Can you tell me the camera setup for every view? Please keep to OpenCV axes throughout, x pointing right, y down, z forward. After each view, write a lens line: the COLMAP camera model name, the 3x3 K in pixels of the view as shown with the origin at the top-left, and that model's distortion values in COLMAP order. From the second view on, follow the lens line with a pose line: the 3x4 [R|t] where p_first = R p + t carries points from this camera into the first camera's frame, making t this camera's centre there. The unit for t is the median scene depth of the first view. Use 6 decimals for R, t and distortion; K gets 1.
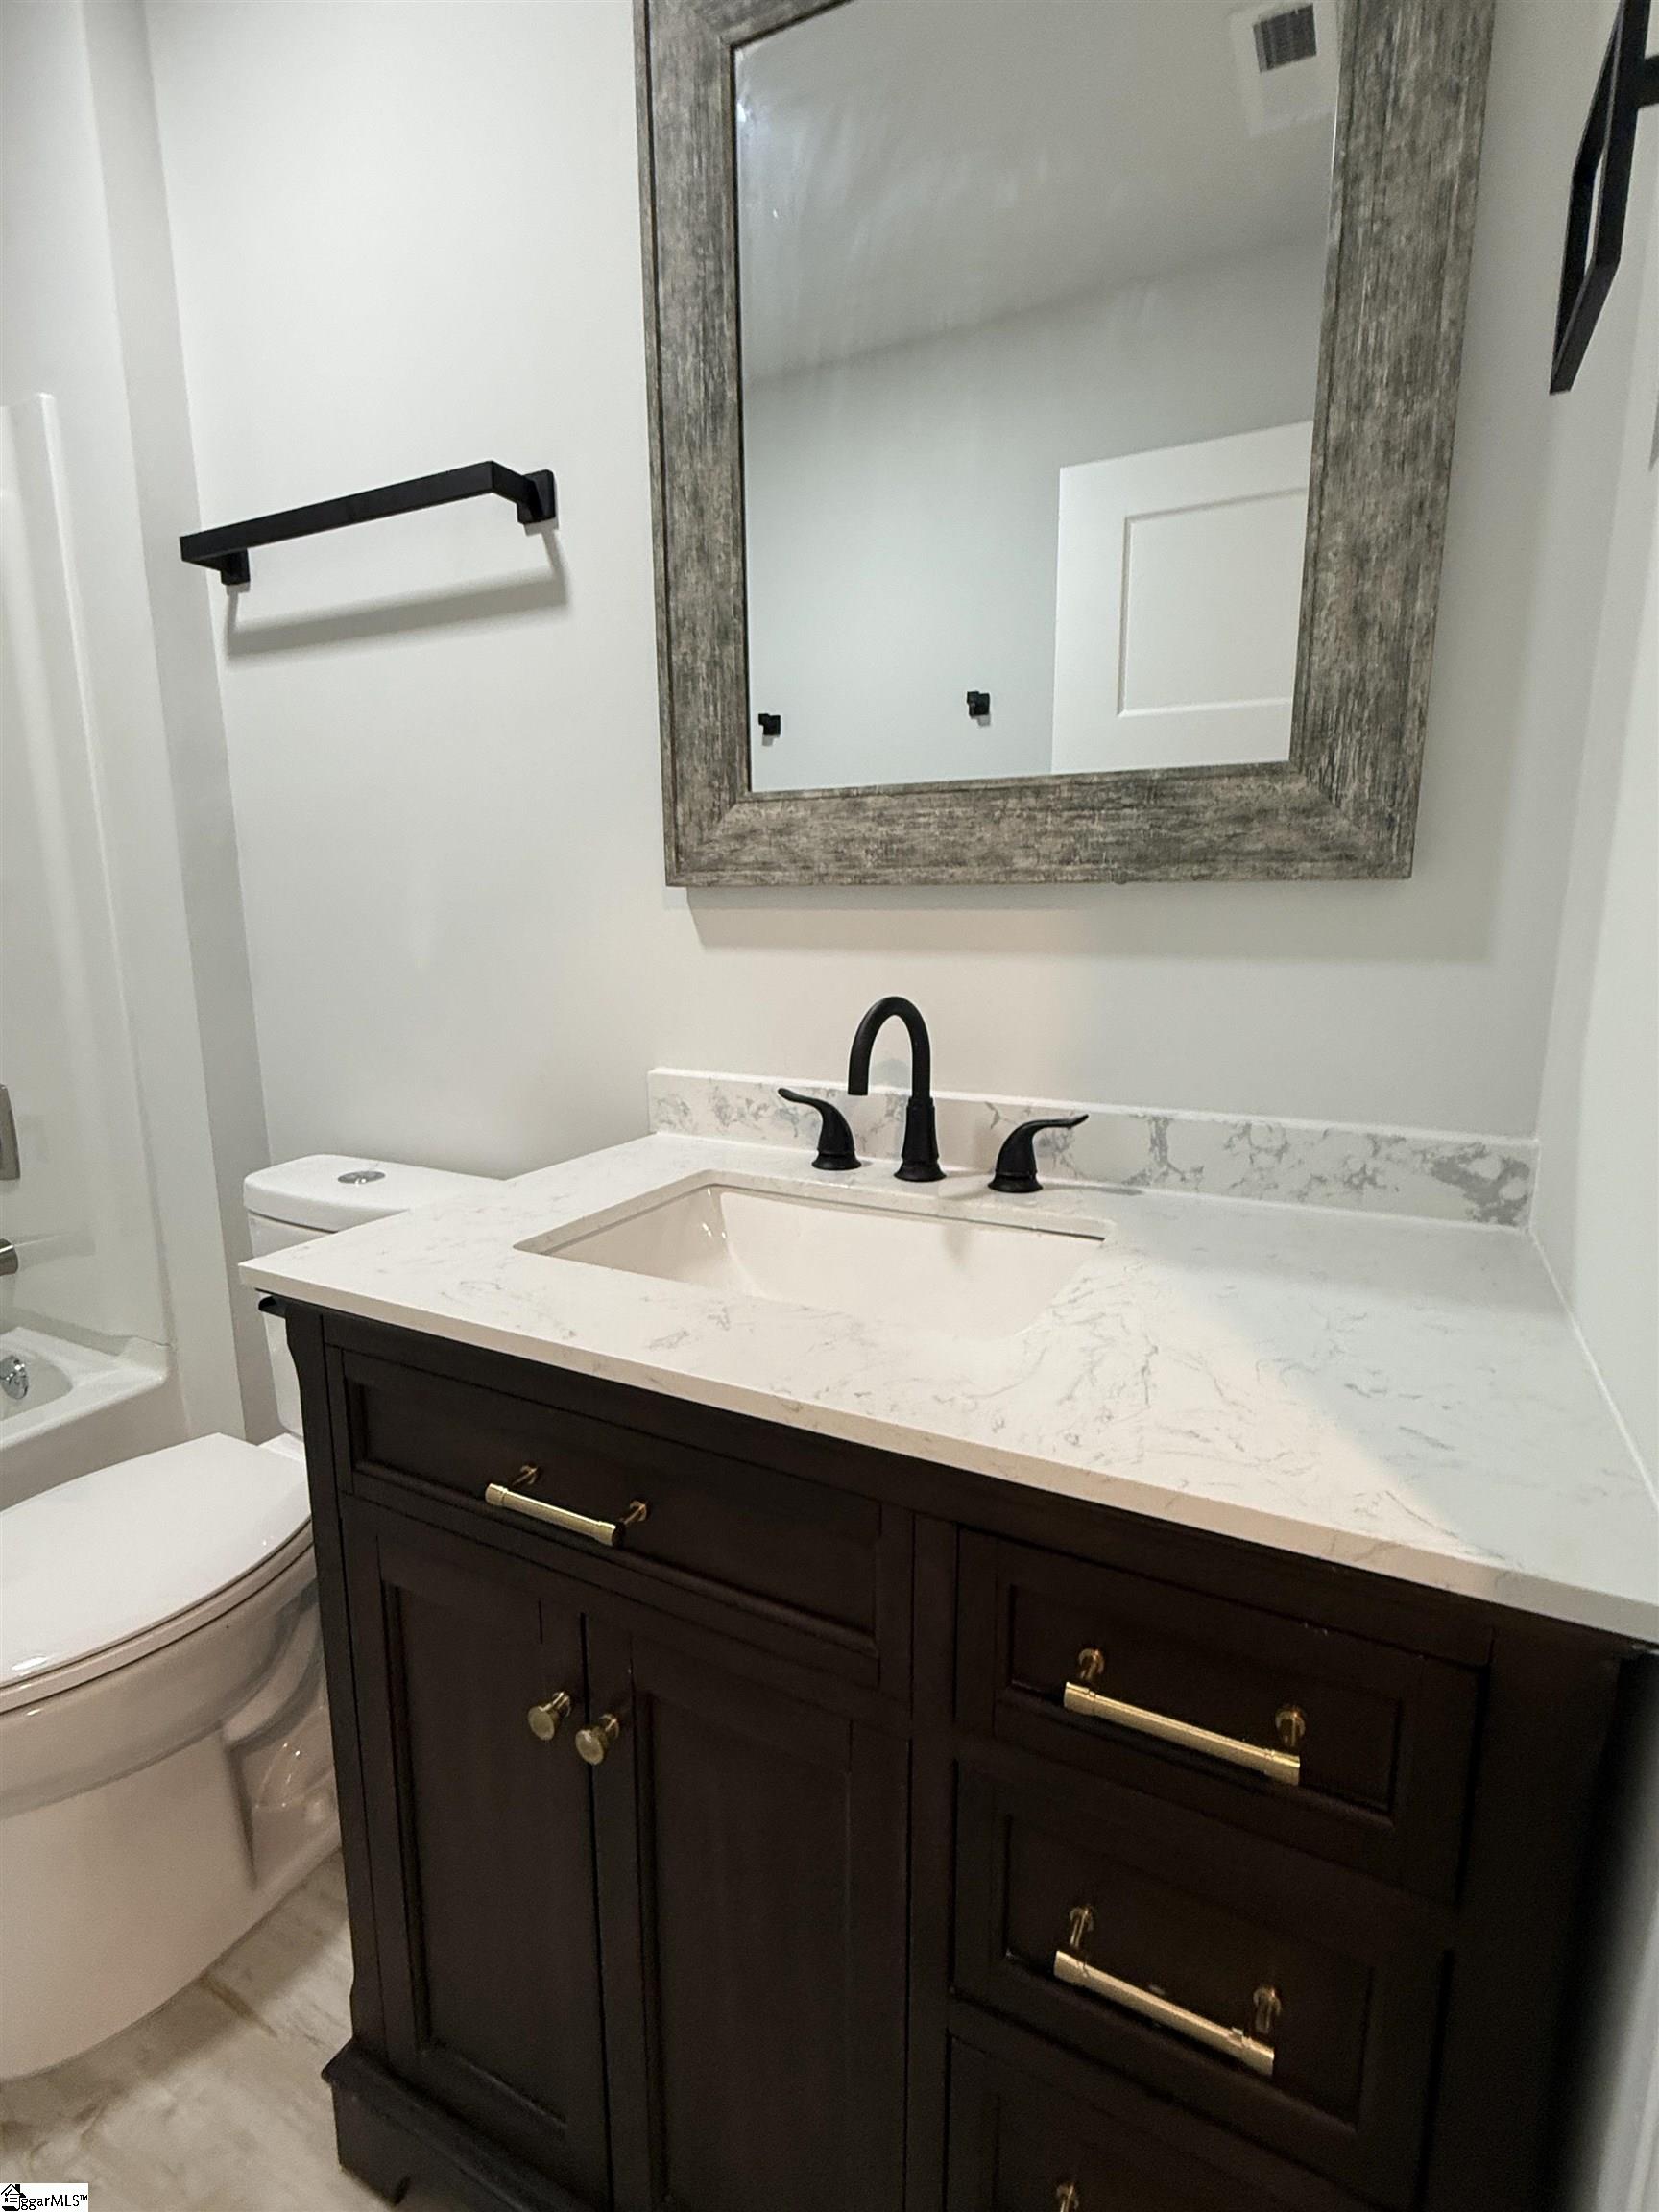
lens RADIAL K [[1046.7, 0, 830.4], [0, 1046.7, 1099.6], [0, 0, 1]] dist [0.000529, -0.000410]
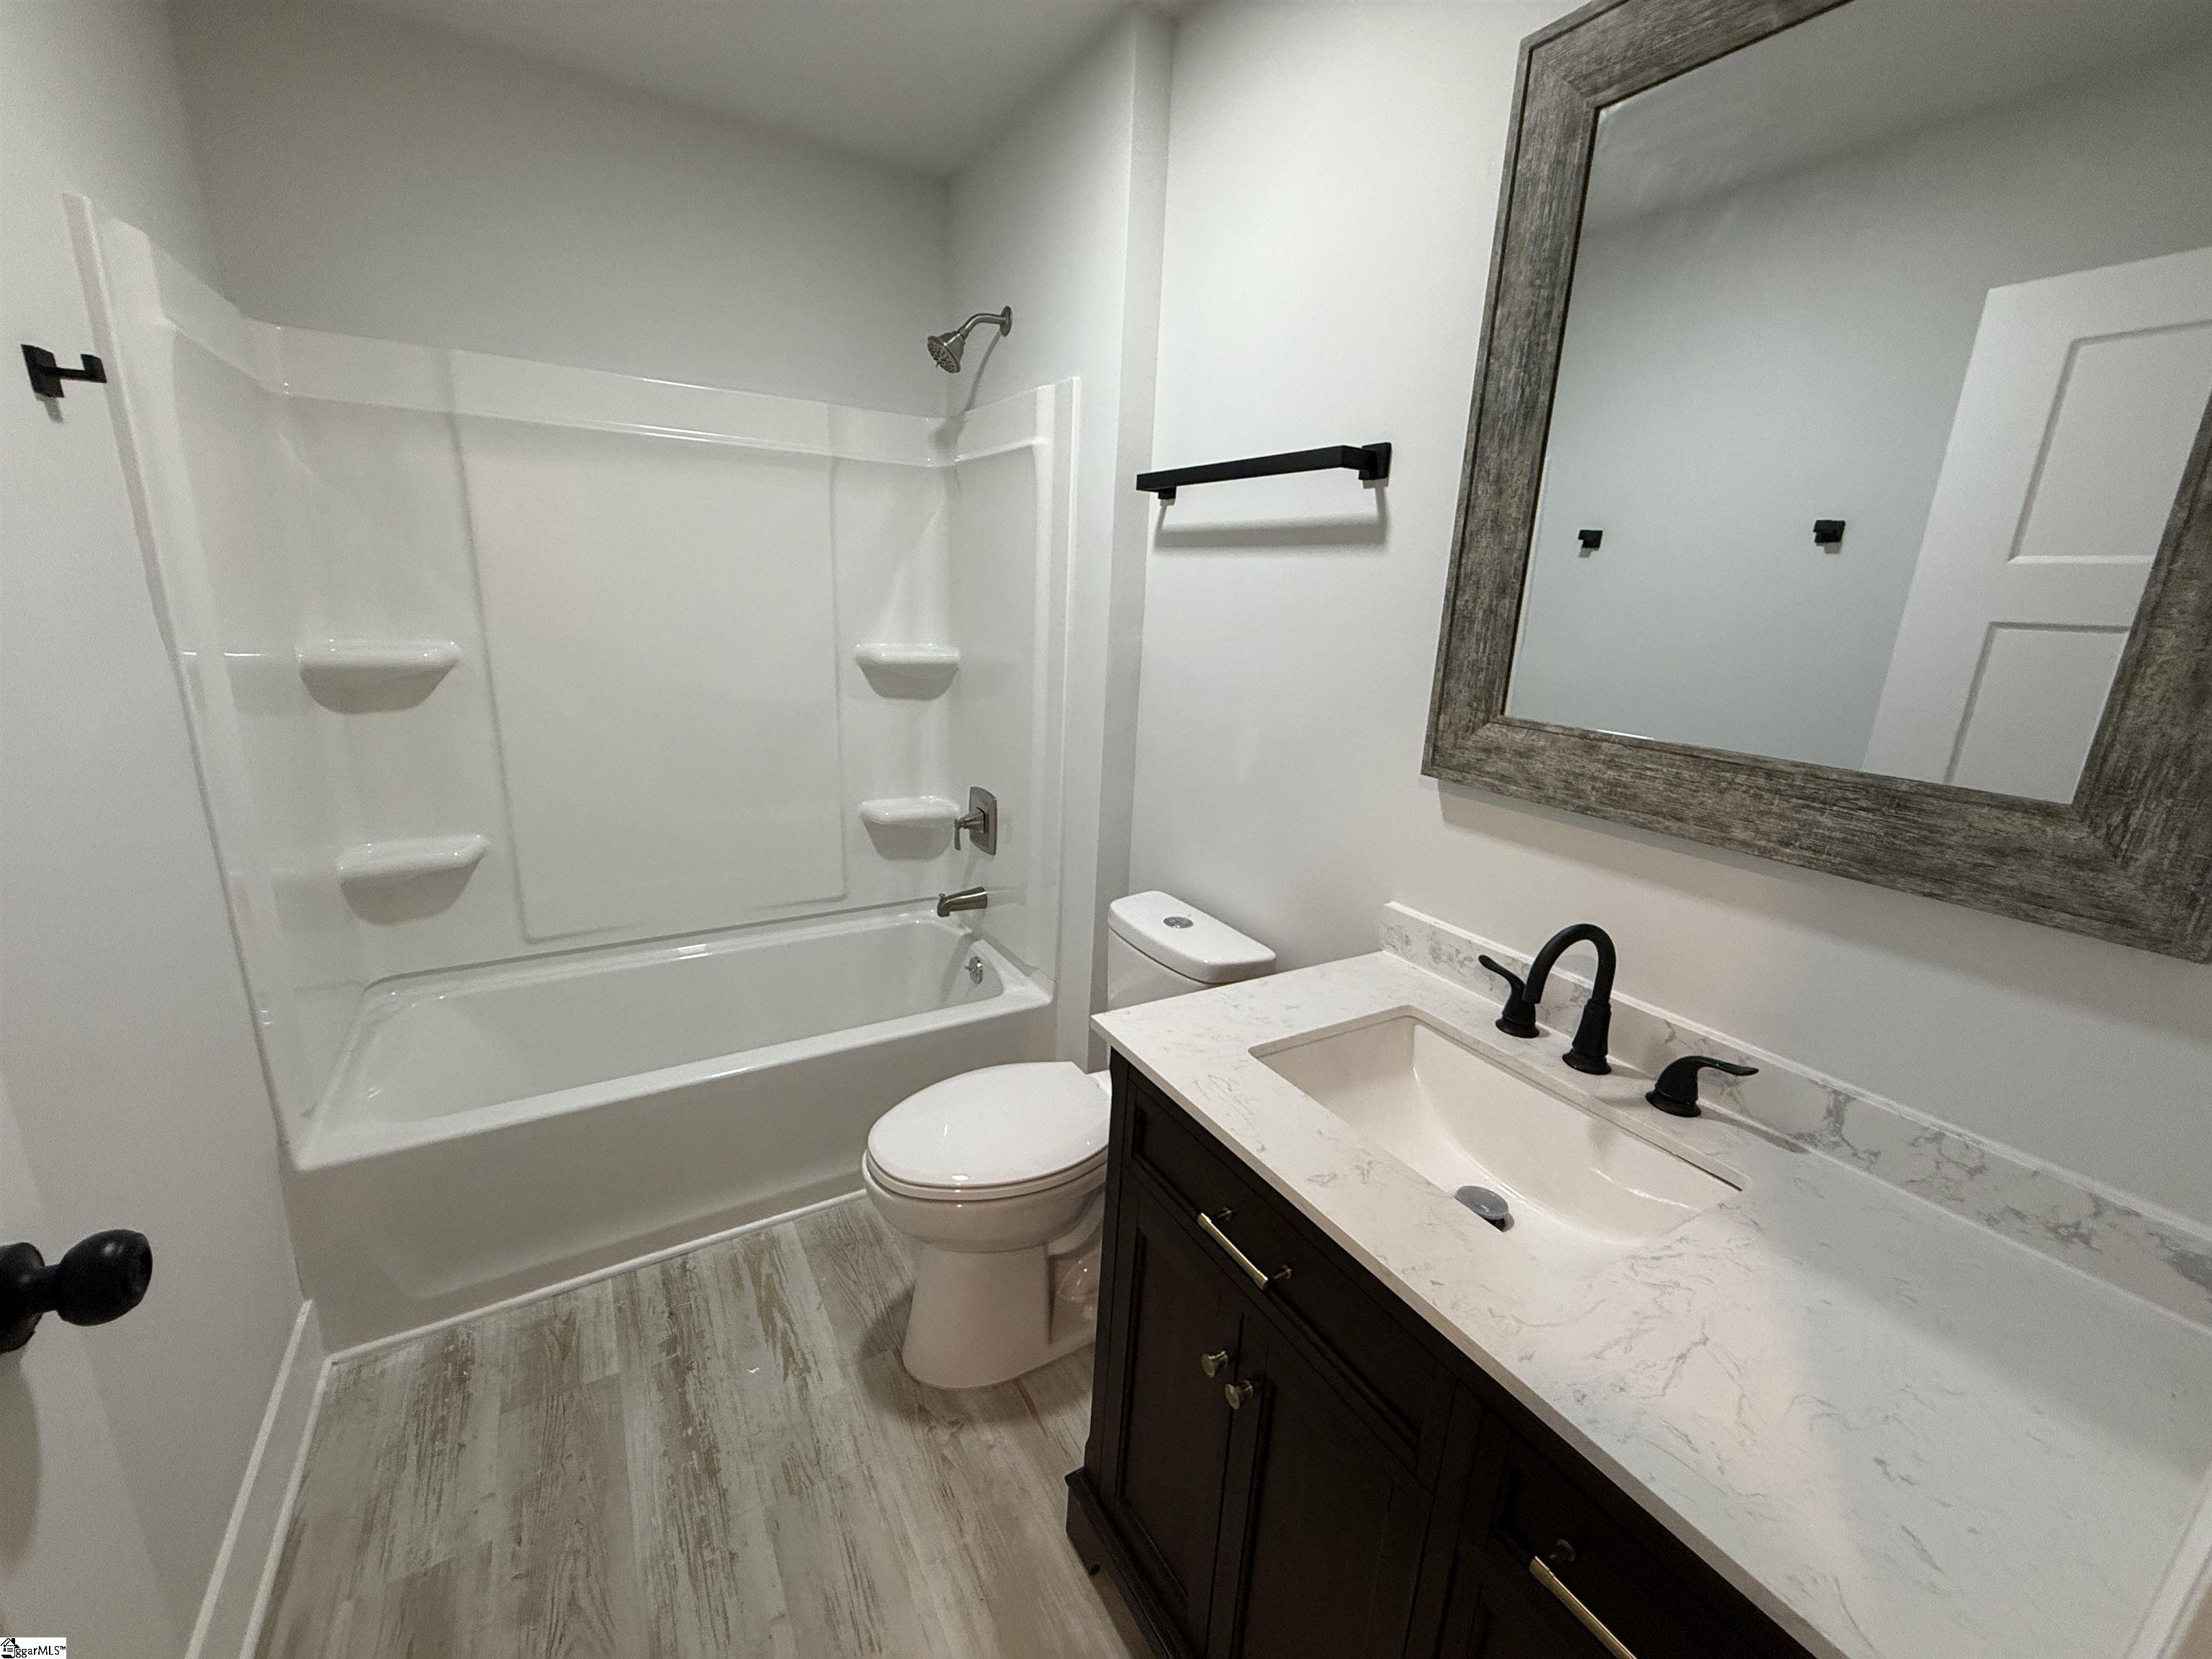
lens RADIAL K [[882.8, 0, 1103.1], [0, 882.8, 830.0], [0, 0, 1]] dist [0.000336, -0.000230]
pose [[0.845482, 0.180337, -0.502632, 0.079279], [-0.147188, 0.983490, 0.105276, -0.220586], [0.513319, -0.015027, 0.858066, -0.147819]]
